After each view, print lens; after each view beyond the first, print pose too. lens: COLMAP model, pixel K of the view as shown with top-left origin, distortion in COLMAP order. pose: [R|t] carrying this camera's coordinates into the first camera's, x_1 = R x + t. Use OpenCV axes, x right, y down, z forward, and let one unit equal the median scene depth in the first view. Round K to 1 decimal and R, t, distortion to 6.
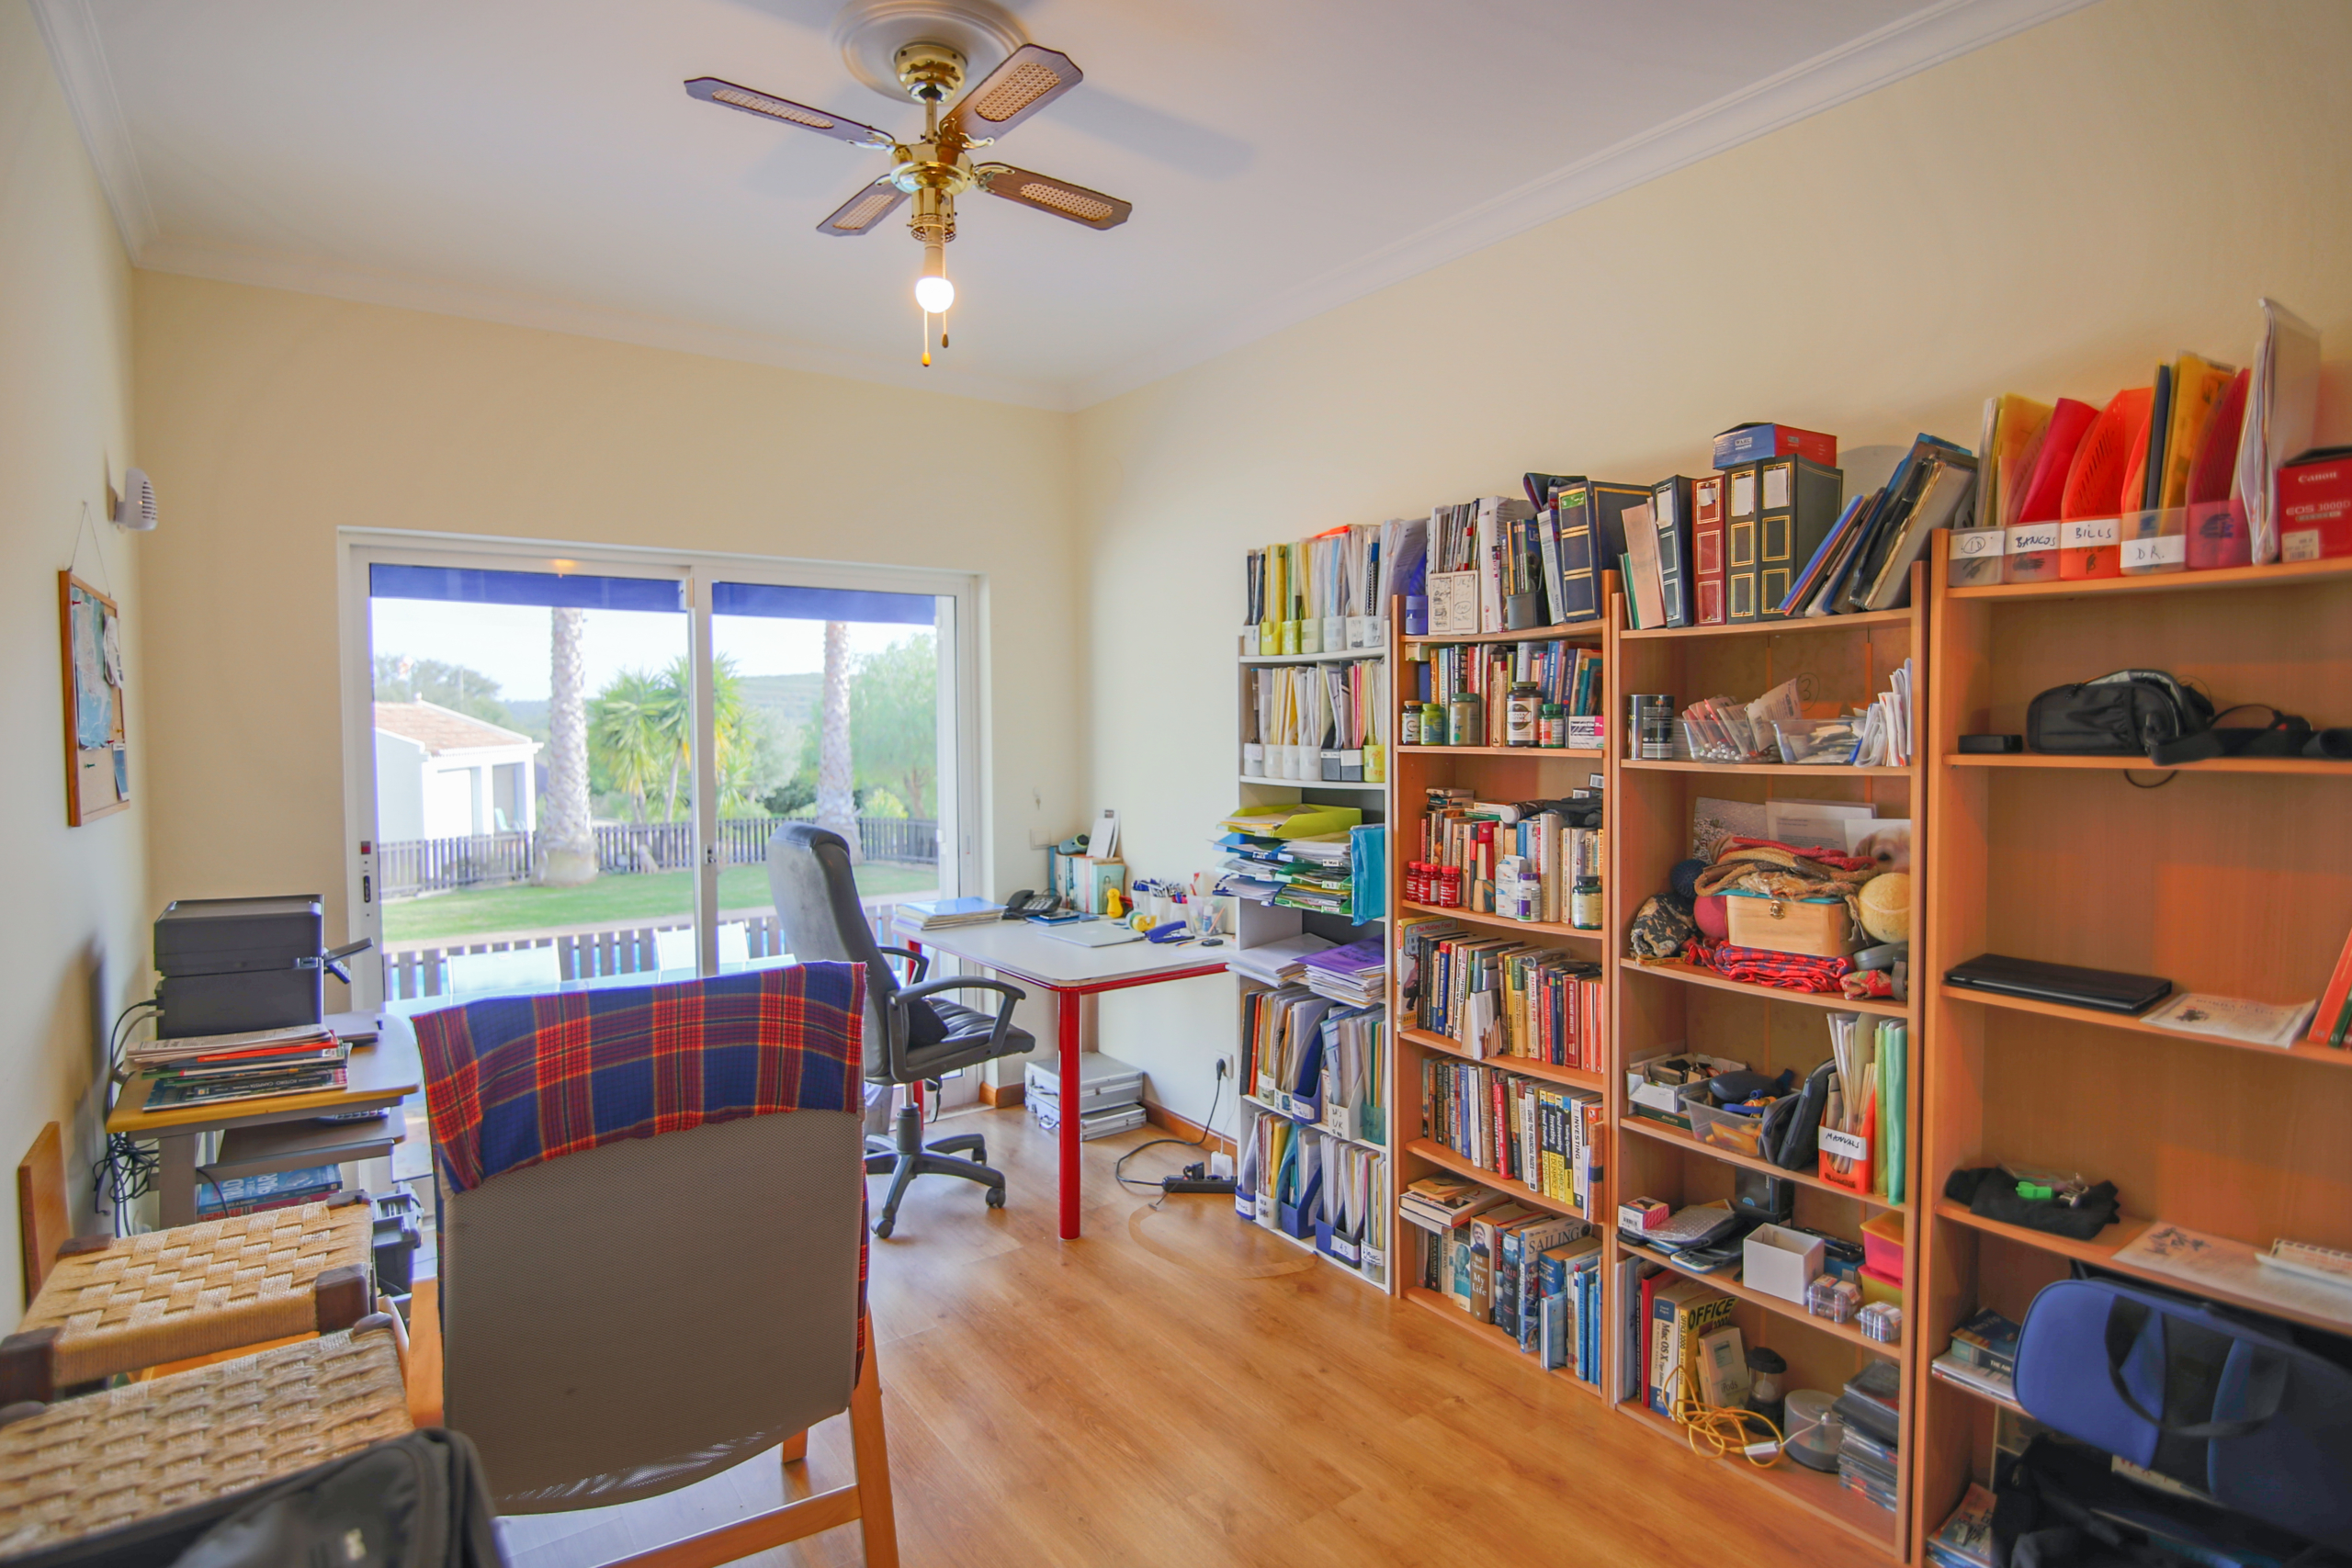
lens RADIAL K [[1153.0, 0, 1176.0], [0, 1153.0, 784.0], [0, 0, 1]] dist [-0.042288, -0.000119]
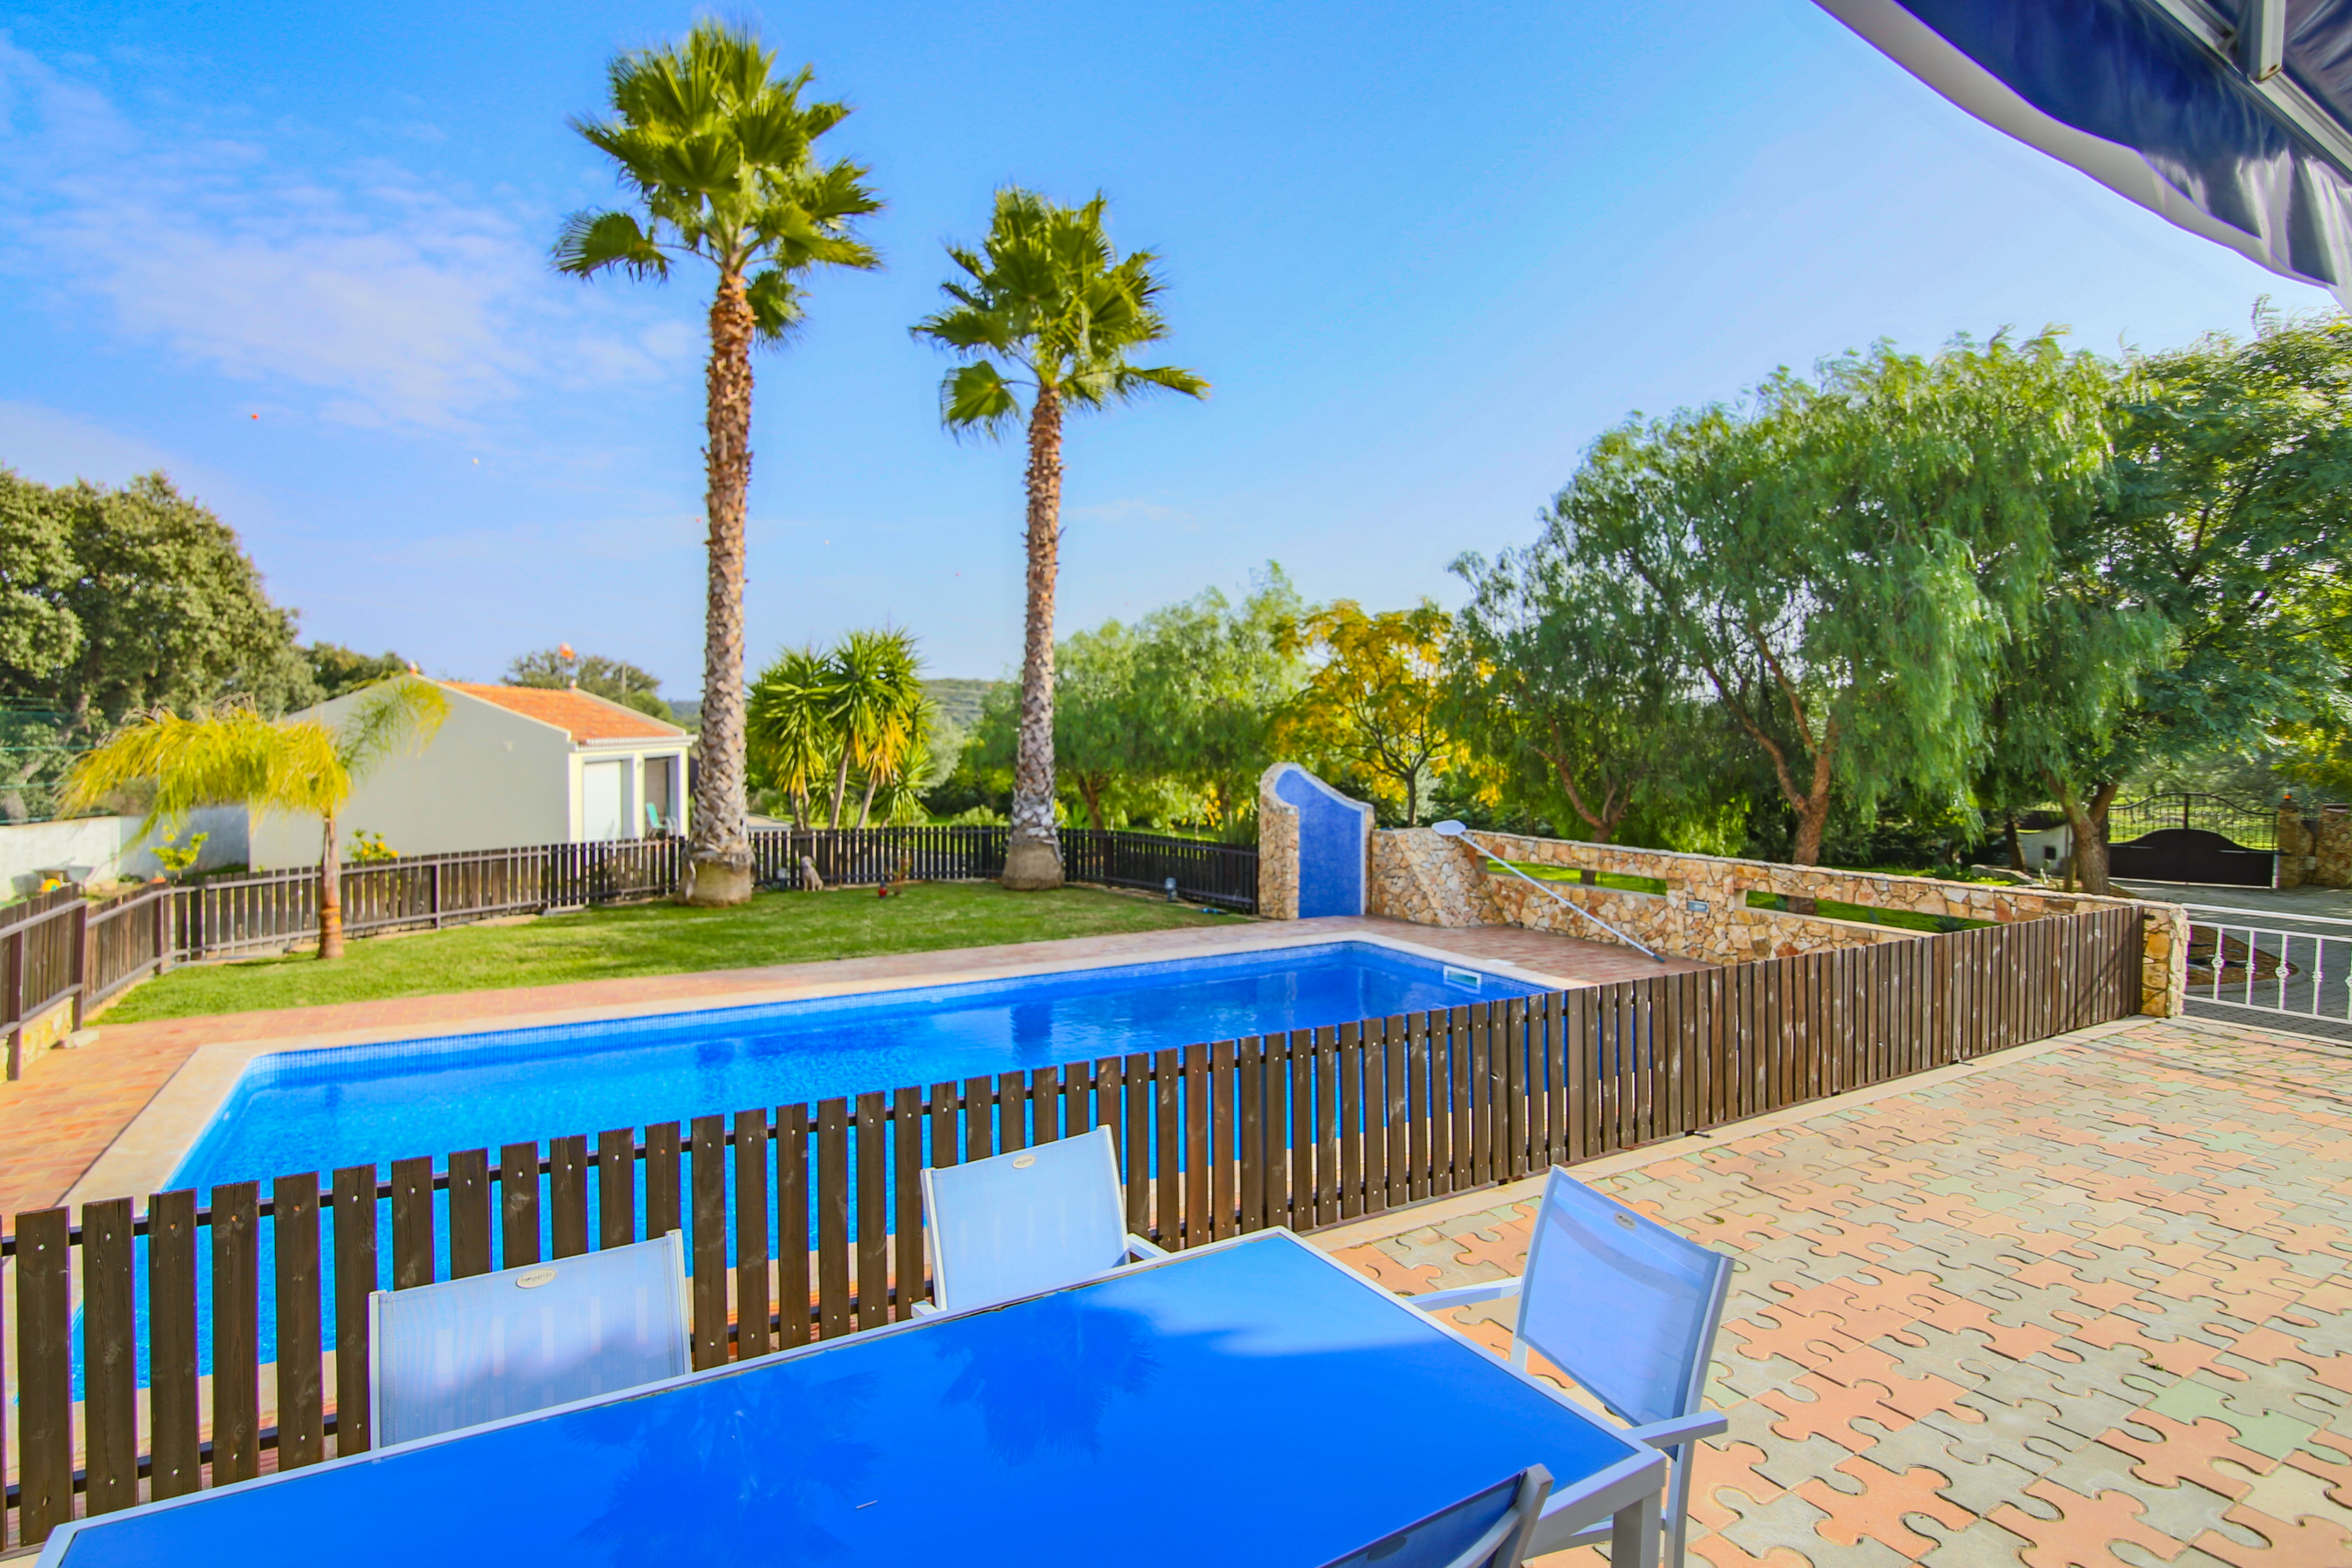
lens RADIAL K [[1153.0, 0, 1176.0], [0, 1153.0, 784.0], [0, 0, 1]] dist [-0.042288, -0.000119]
pose [[0.993412, 0.022463, -0.112376, -0.104691], [-0.023041, 0.999727, -0.003852, -0.001969], [0.112258, 0.006416, 0.993658, 0.195692]]
